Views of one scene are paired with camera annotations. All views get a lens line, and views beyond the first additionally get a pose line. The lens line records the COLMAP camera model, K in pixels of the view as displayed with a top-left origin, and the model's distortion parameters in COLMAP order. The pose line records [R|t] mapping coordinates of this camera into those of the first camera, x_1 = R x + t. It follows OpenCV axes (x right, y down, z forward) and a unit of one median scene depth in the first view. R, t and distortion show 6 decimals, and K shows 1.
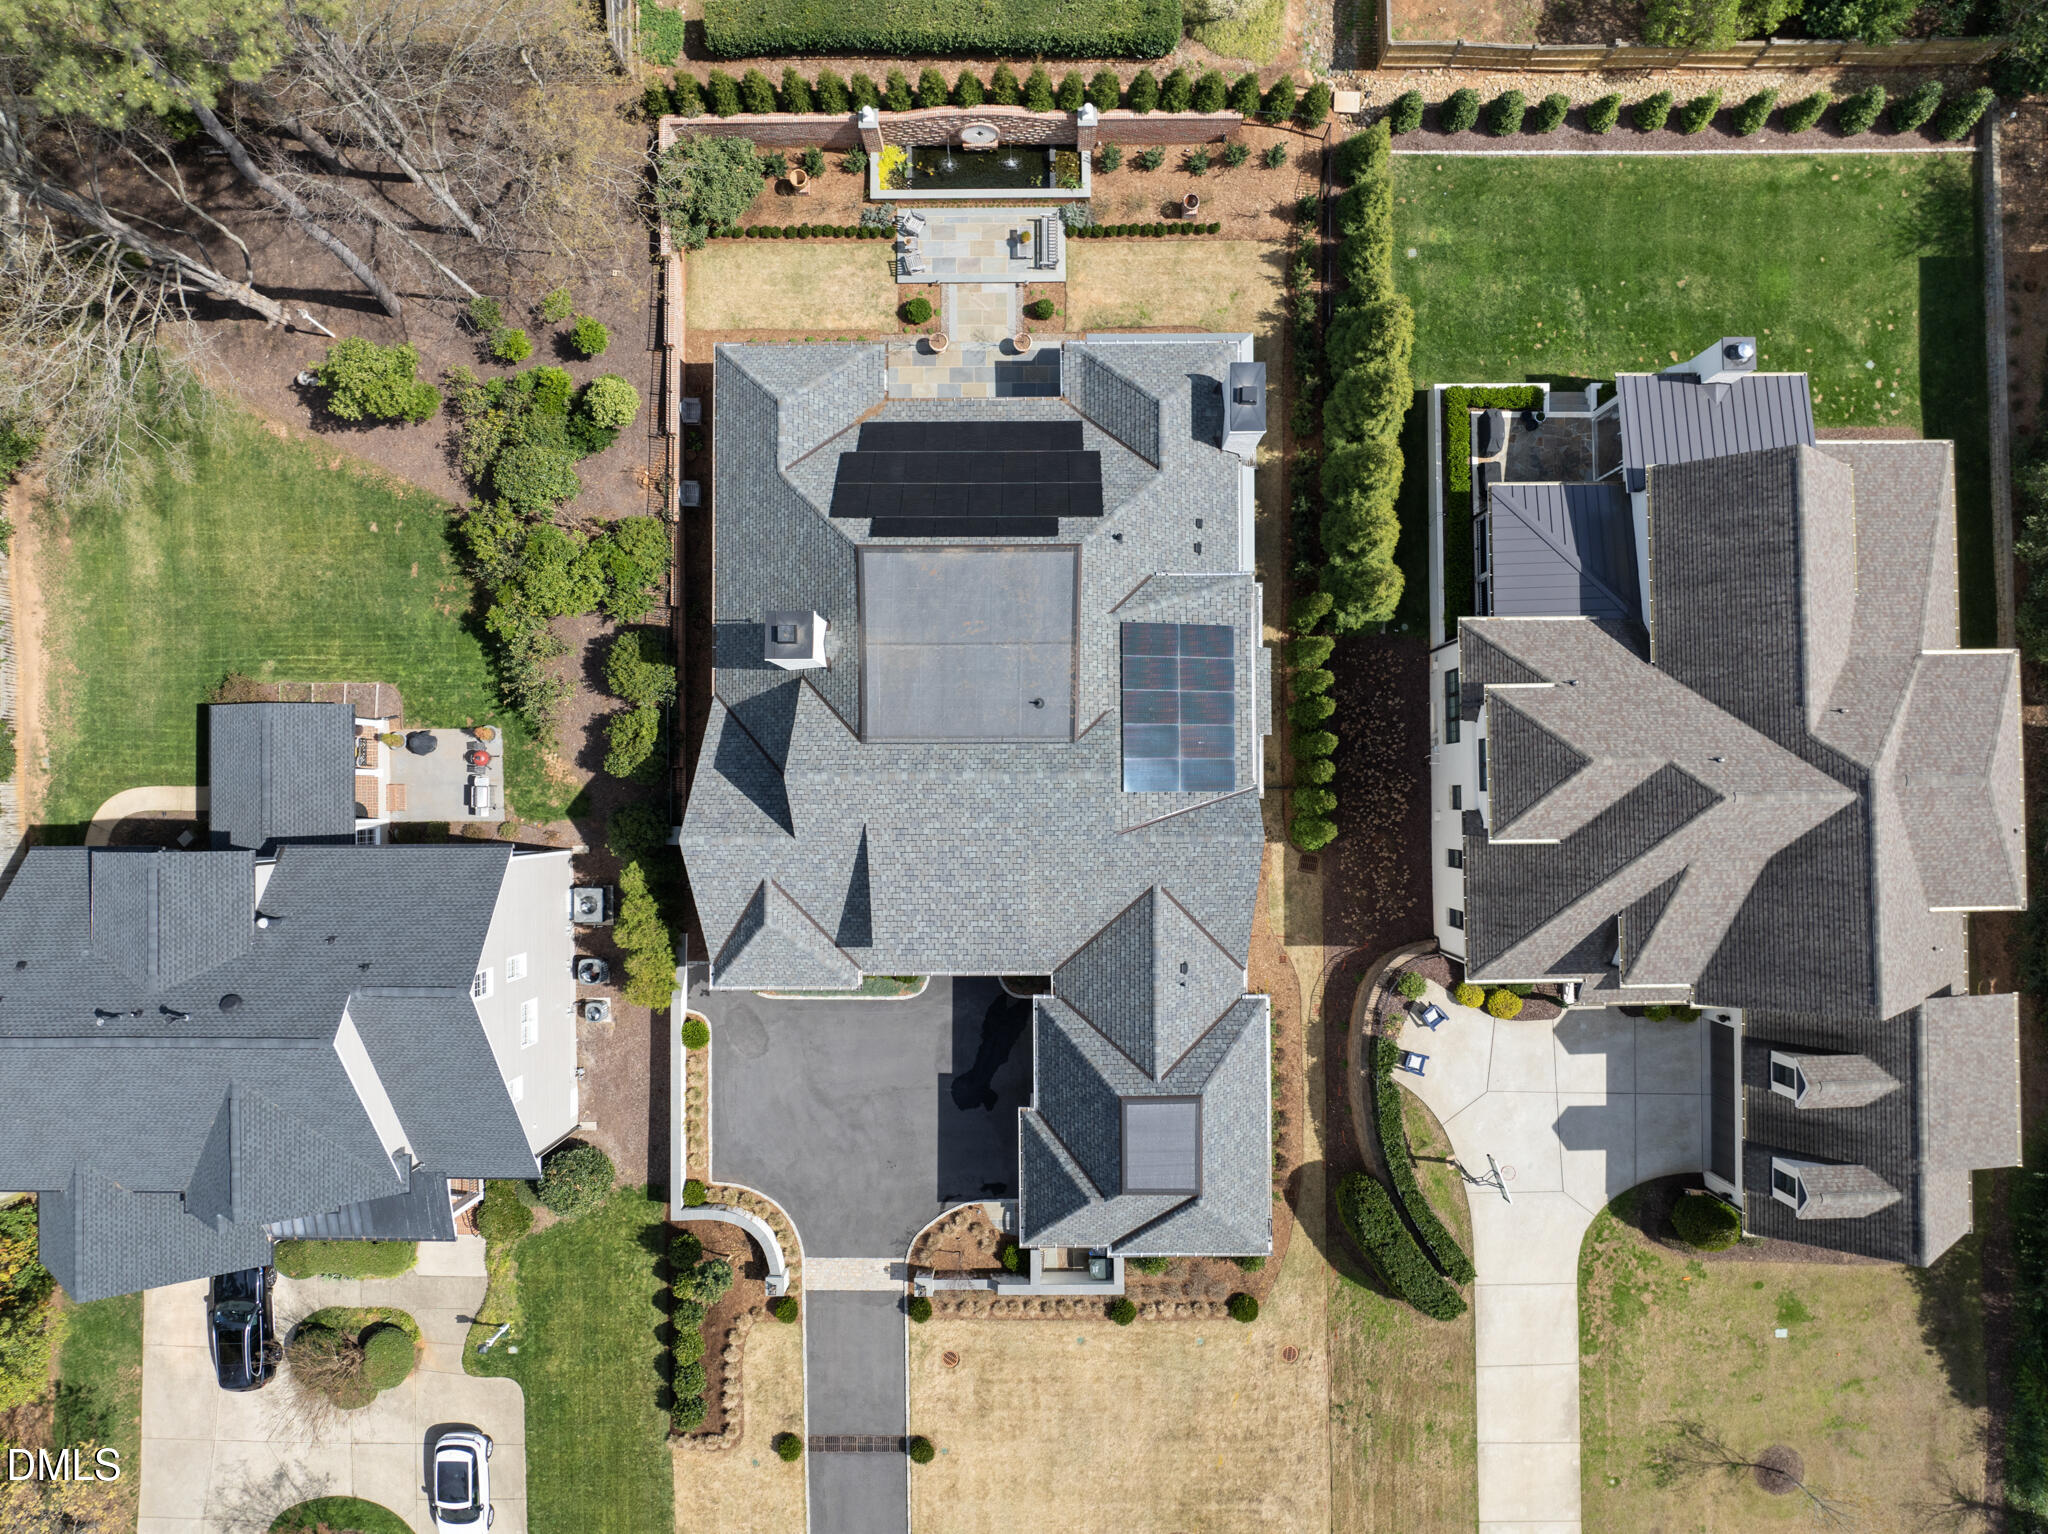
lens RADIAL K [[1451.4, 0, 1044.0], [0, 1451.4, 811.0], [0, 0, 1]] dist [-0.050990, 0.021662]
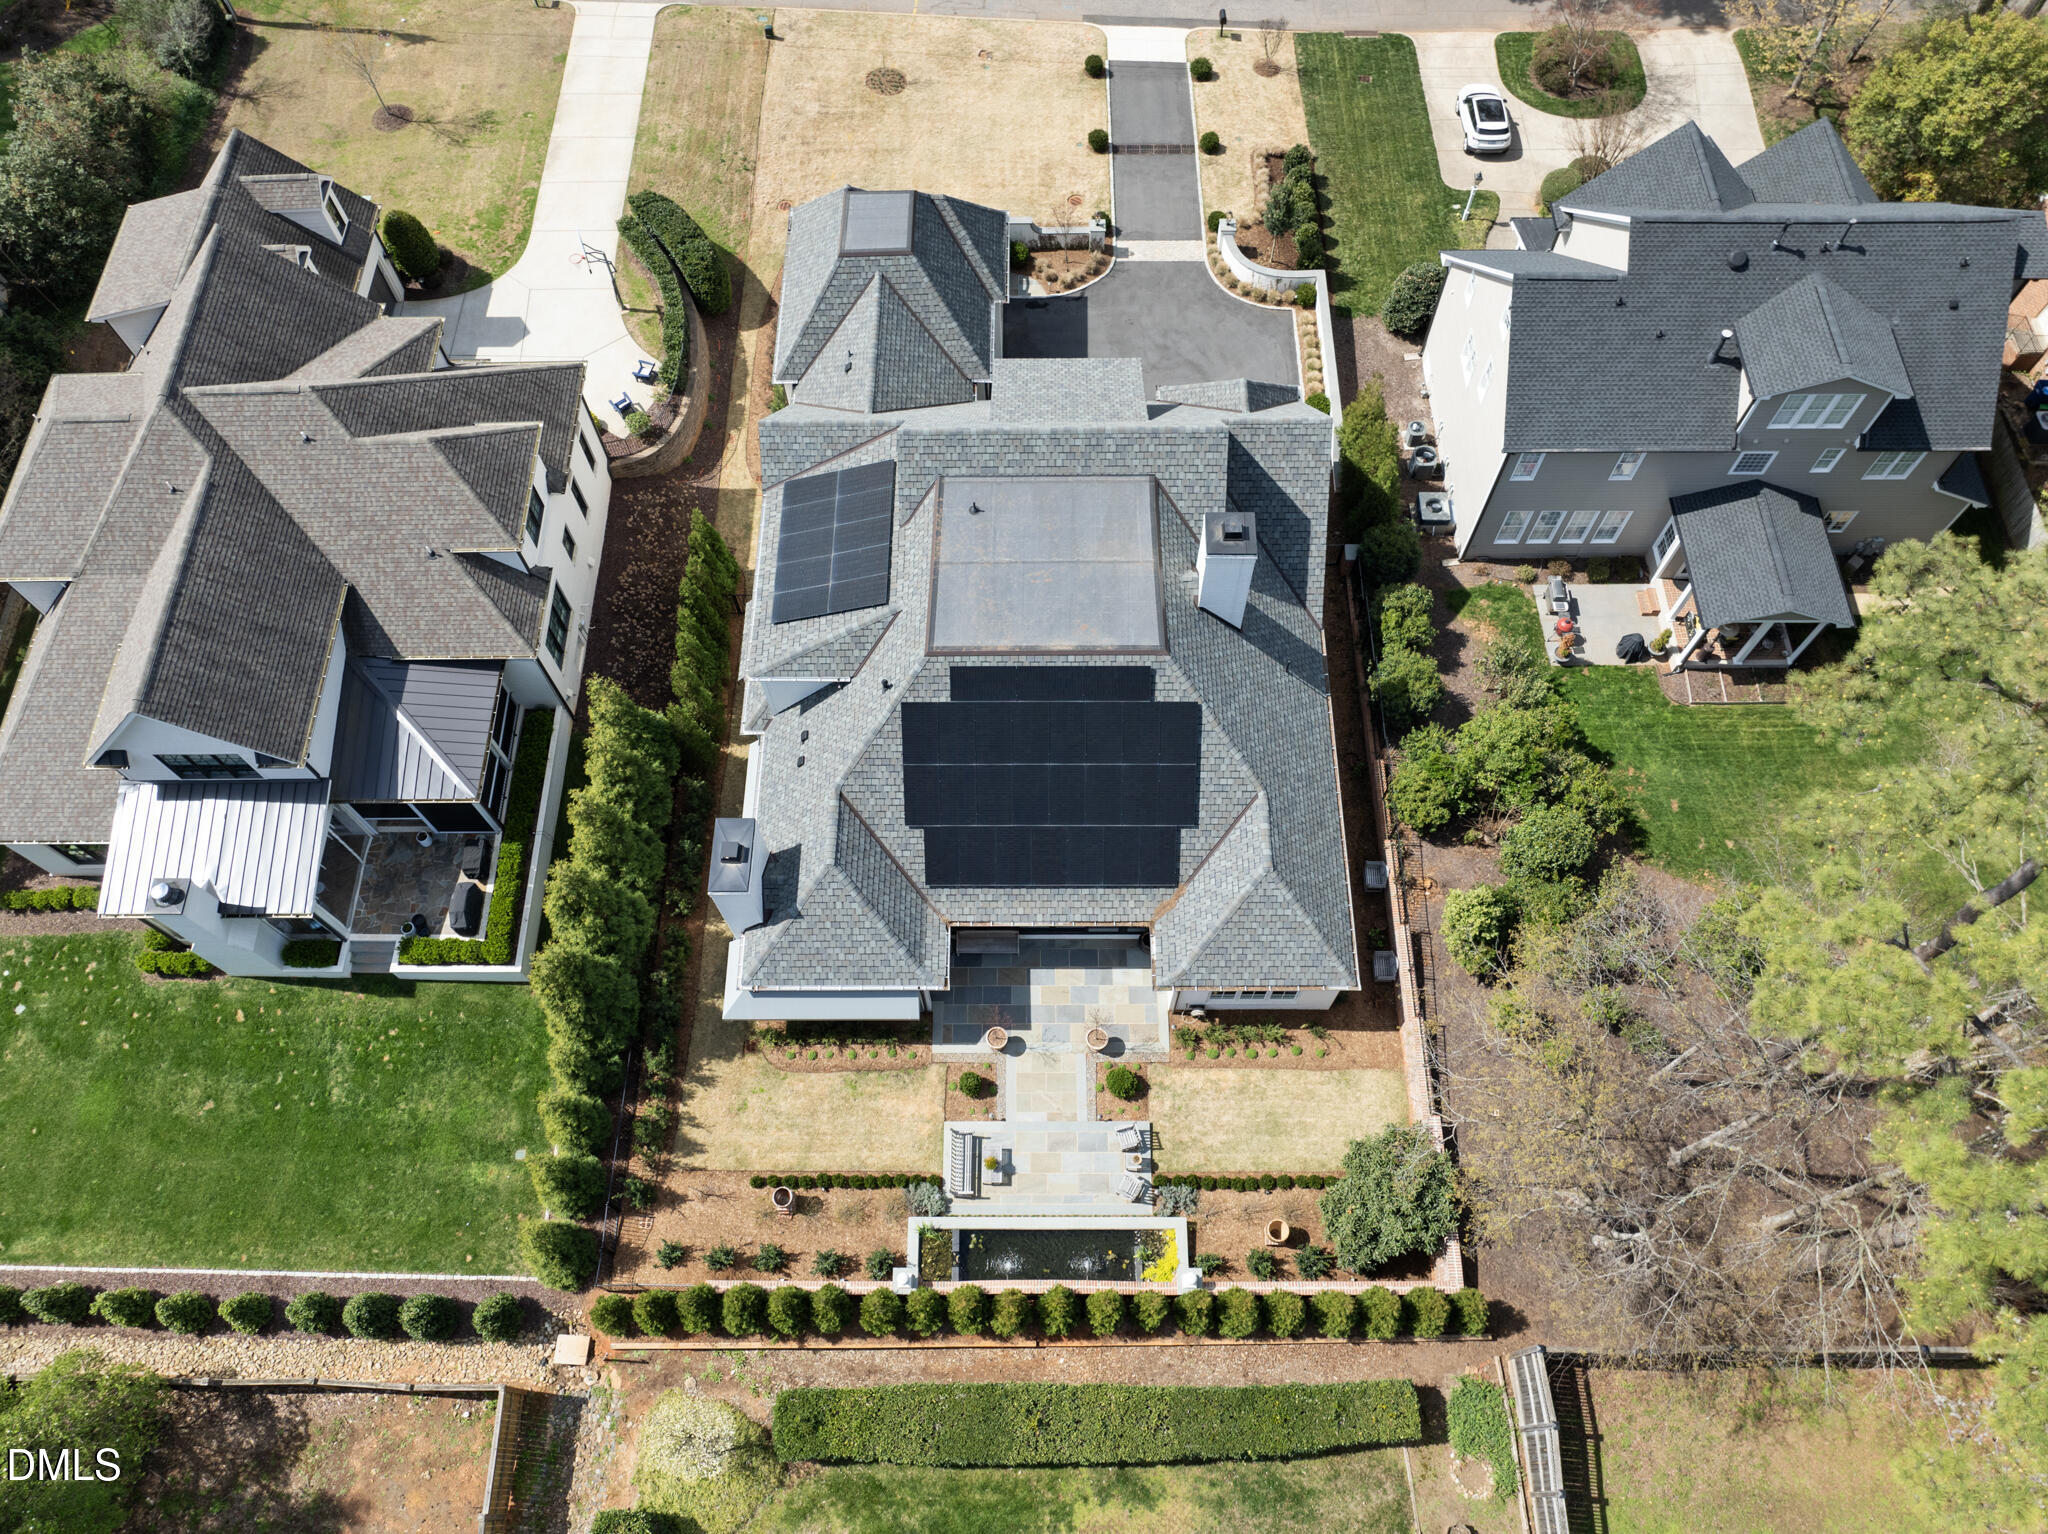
lens RADIAL K [[1451.4, 0, 1018.4], [0, 1451.4, 767.3], [0, 0, 1]] dist [-0.050990, 0.021662]
pose [[-0.999686, 0.000889, 0.025024, -0.048538], [0.010701, -0.888339, 0.459064, -0.571117], [0.022638, 0.459188, 0.888051, 0.178282]]
